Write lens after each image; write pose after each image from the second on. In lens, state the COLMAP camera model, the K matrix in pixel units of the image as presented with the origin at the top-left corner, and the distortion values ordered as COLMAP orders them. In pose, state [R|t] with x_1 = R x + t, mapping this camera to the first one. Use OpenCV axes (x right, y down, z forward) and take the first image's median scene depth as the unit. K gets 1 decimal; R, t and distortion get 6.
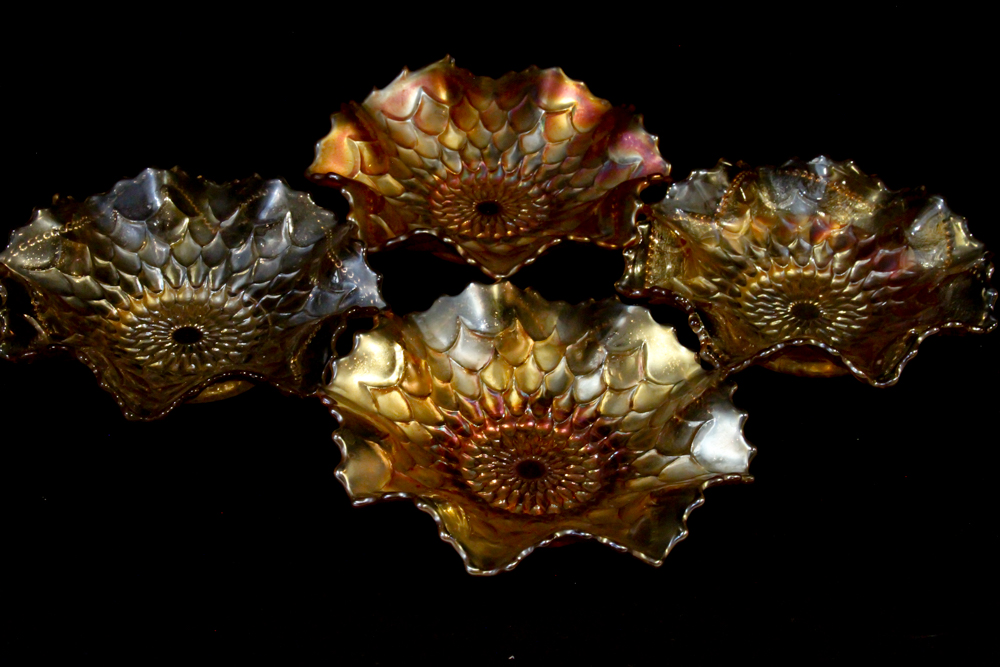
lens RADIAL K [[2348.6, 0, 500.0], [0, 2348.6, 333.5], [0, 0, 1]] dist [-0.020013, 0.404719]
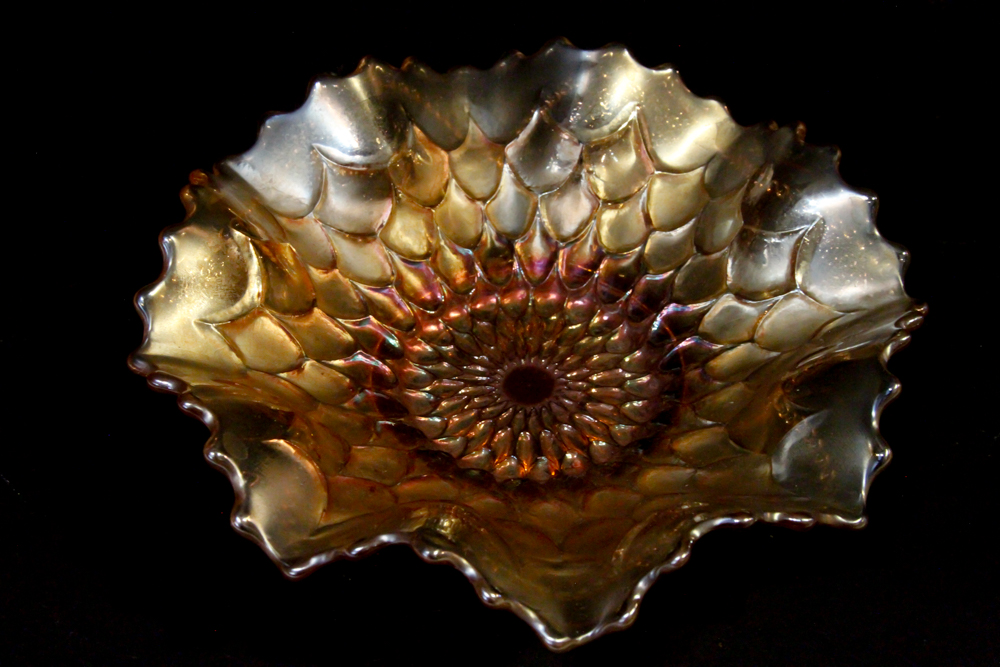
lens RADIAL K [[2460.2, 0, 500.0], [0, 2460.2, 333.5], [0, 0, 1]] dist [-0.004753, -0.025260]
pose [[0.948933, -0.270976, 0.161547, -0.082478], [0.242604, 0.954139, 0.175391, -0.056973], [-0.201665, -0.127242, 0.971154, 0.417224]]
